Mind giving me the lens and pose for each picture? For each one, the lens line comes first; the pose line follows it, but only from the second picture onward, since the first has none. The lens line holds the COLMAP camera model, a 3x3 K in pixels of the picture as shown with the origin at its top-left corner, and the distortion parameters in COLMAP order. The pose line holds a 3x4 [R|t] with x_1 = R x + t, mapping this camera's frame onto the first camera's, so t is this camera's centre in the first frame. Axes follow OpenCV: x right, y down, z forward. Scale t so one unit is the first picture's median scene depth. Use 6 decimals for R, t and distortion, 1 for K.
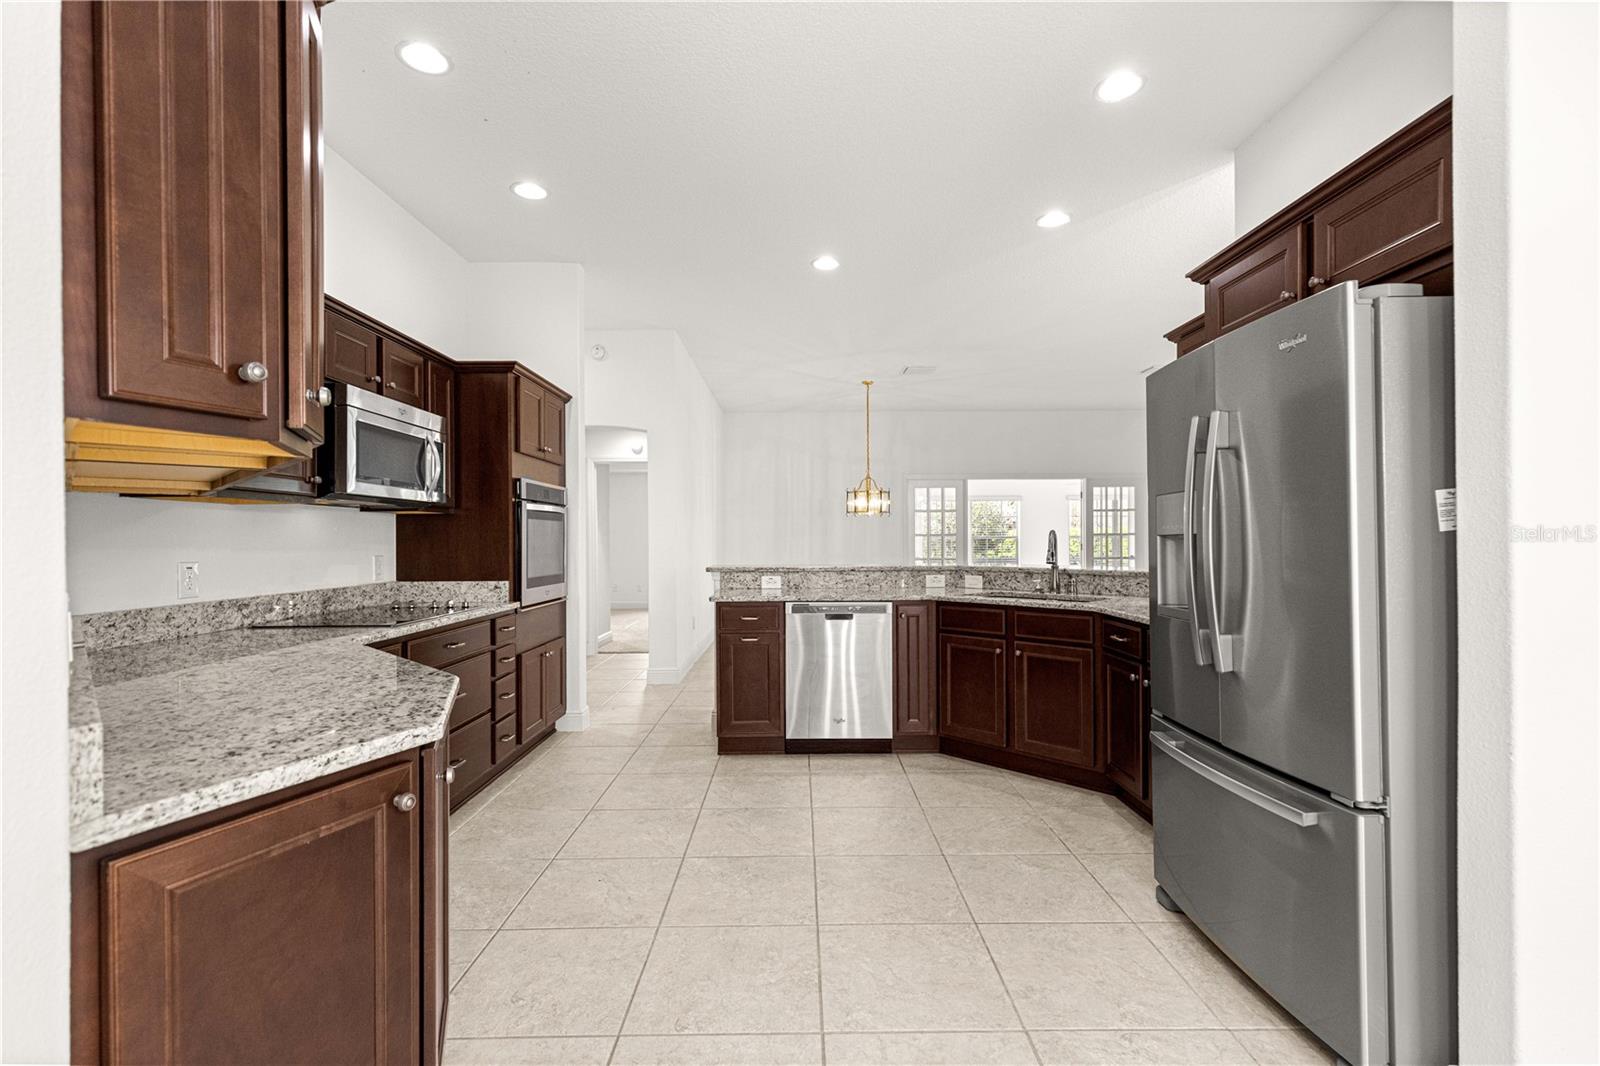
lens RADIAL K [[725.6, 0, 803.7], [0, 725.6, 538.7], [0, 0, 1]] dist [0.010092, -0.000294]
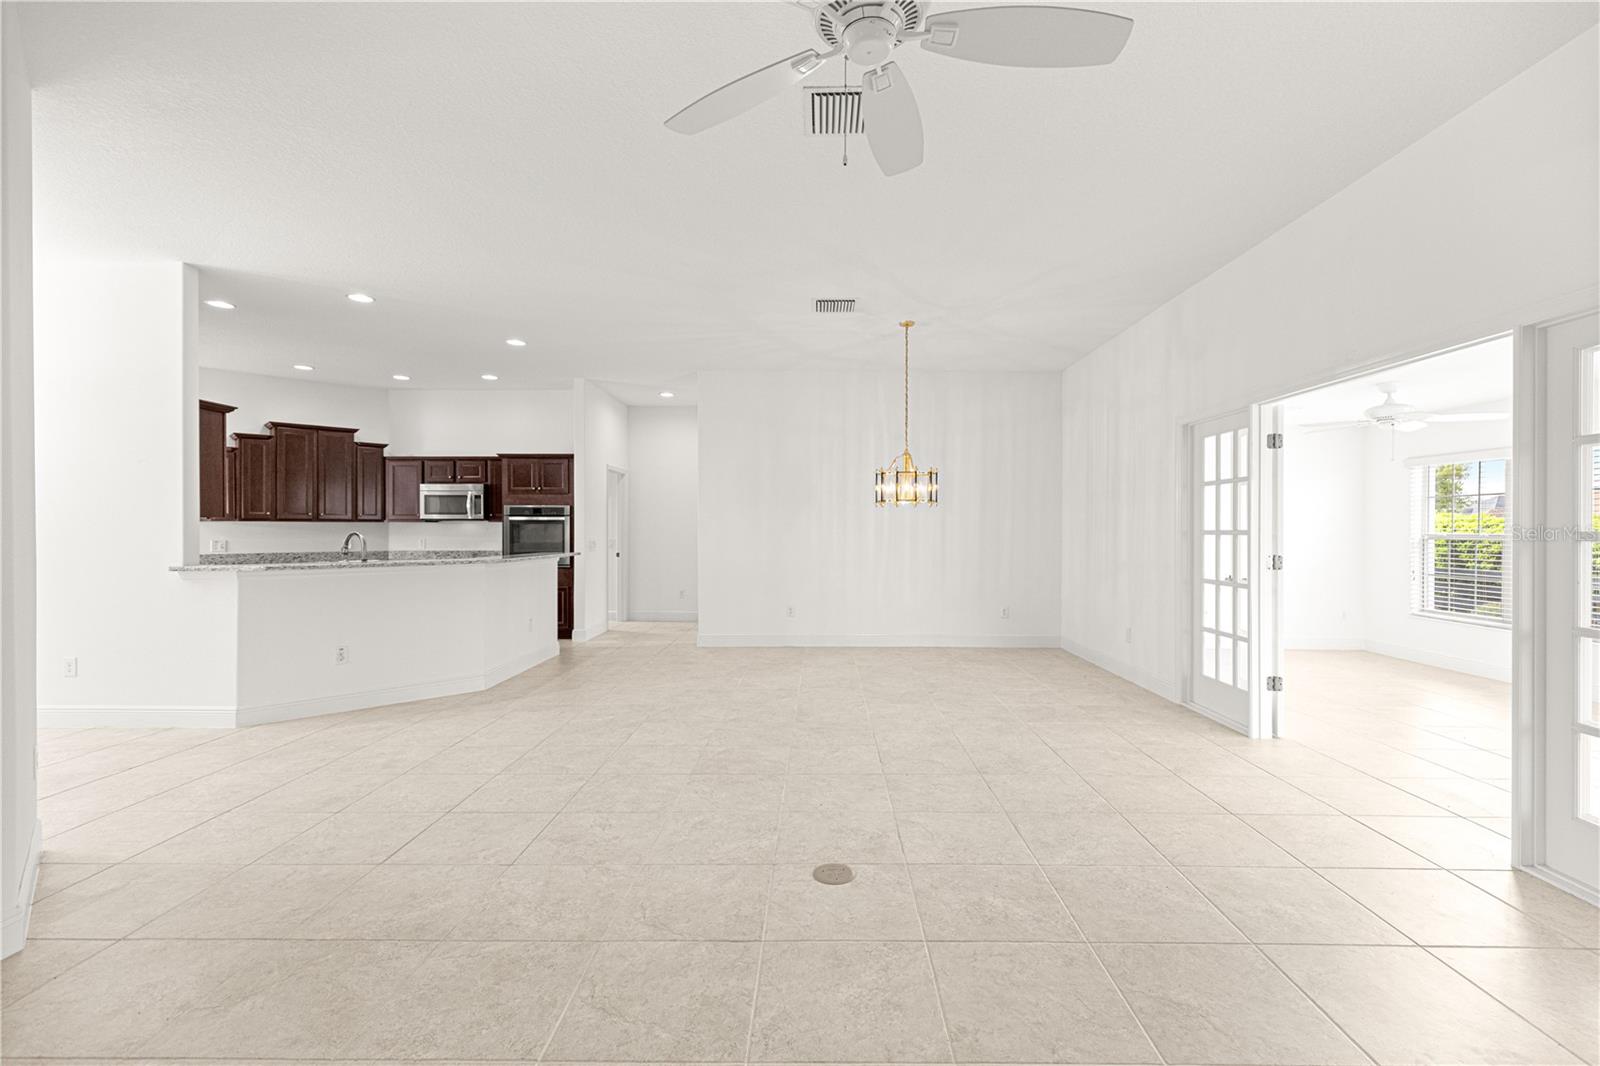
lens RADIAL K [[727.4, 0, 800.2], [0, 727.4, 552.8], [0, 0, 1]] dist [0.010242, 0.000085]
pose [[-0.033247, 0.034157, -0.998863, 1.808156], [-0.003573, 0.999405, 0.034295, -0.020656], [0.999441, 0.004709, -0.033106, 1.998552]]
